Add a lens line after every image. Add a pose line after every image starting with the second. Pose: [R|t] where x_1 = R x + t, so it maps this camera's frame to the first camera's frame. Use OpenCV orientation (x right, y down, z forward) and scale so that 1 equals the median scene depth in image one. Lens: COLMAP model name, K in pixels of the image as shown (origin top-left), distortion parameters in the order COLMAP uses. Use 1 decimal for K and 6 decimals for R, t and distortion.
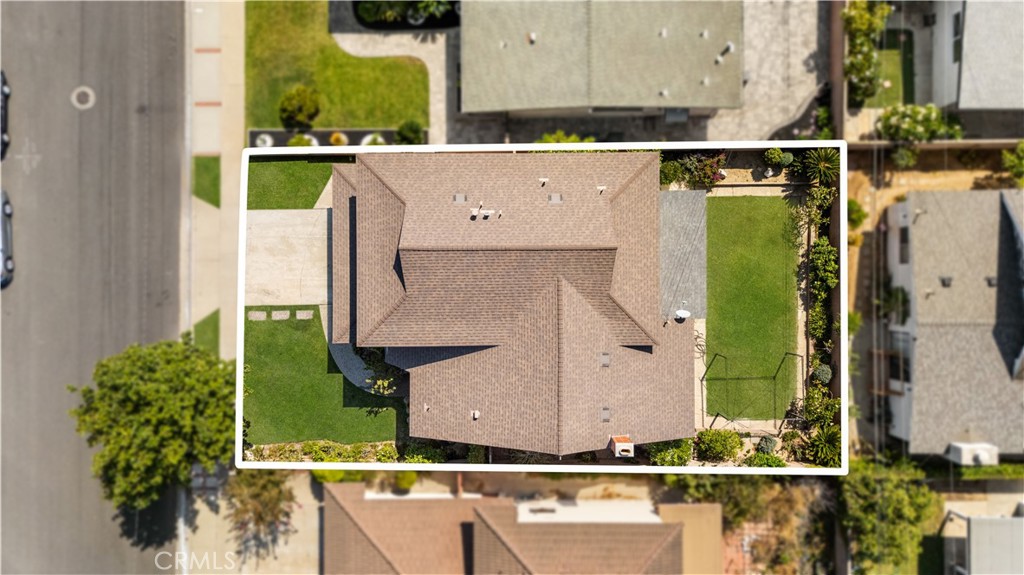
lens RADIAL K [[752.4, 0, 513.2], [0, 752.4, 288.6], [0, 0, 1]] dist [0.061648, -0.060588]
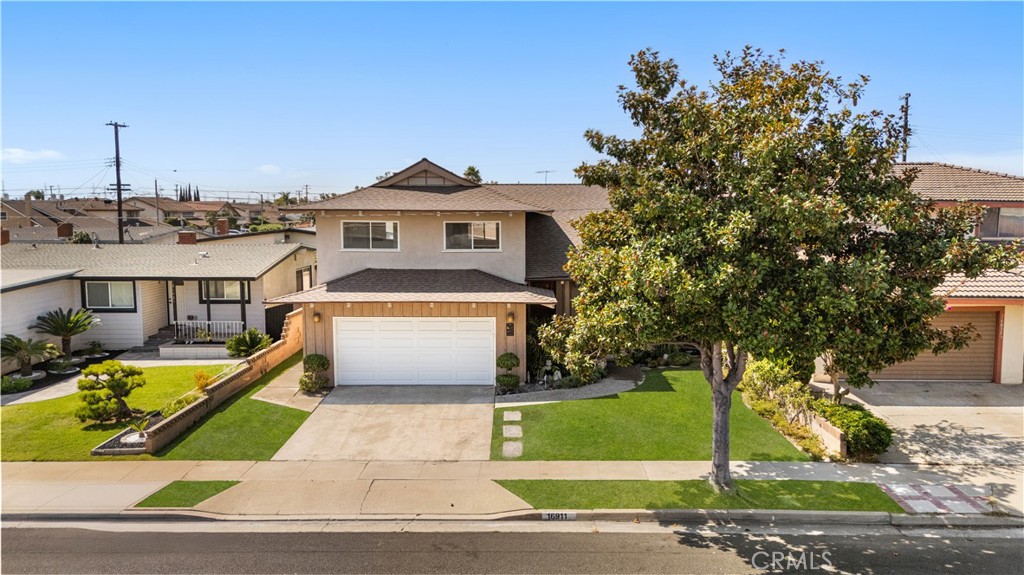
lens RADIAL K [[752.4, 0, 513.2], [0, 752.4, 288.6], [0, 0, 1]] dist [0.061648, -0.060588]
pose [[0.018330, -0.093850, 0.995418, -0.794164], [0.999828, 0.004357, -0.018000, 0.044750], [-0.002648, 0.995577, 0.093914, 0.878391]]
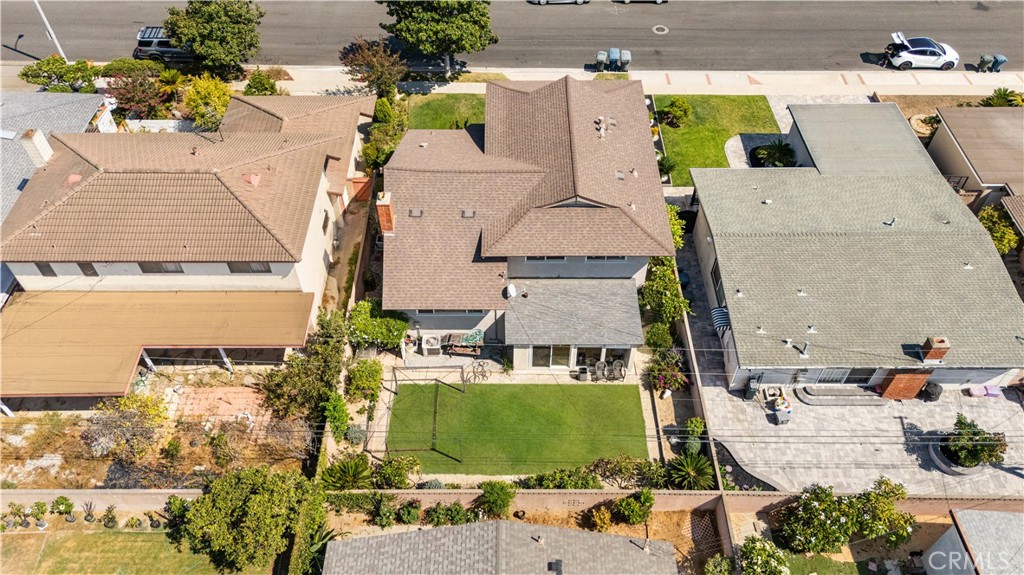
lens RADIAL K [[752.4, 0, 513.2], [0, 752.4, 288.6], [0, 0, 1]] dist [0.061648, -0.060588]
pose [[-0.000253, 0.758614, -0.651540, 0.755977], [-1.000000, -0.000721, -0.000451, 0.028956], [-0.000812, 0.651540, 0.758614, 0.240521]]
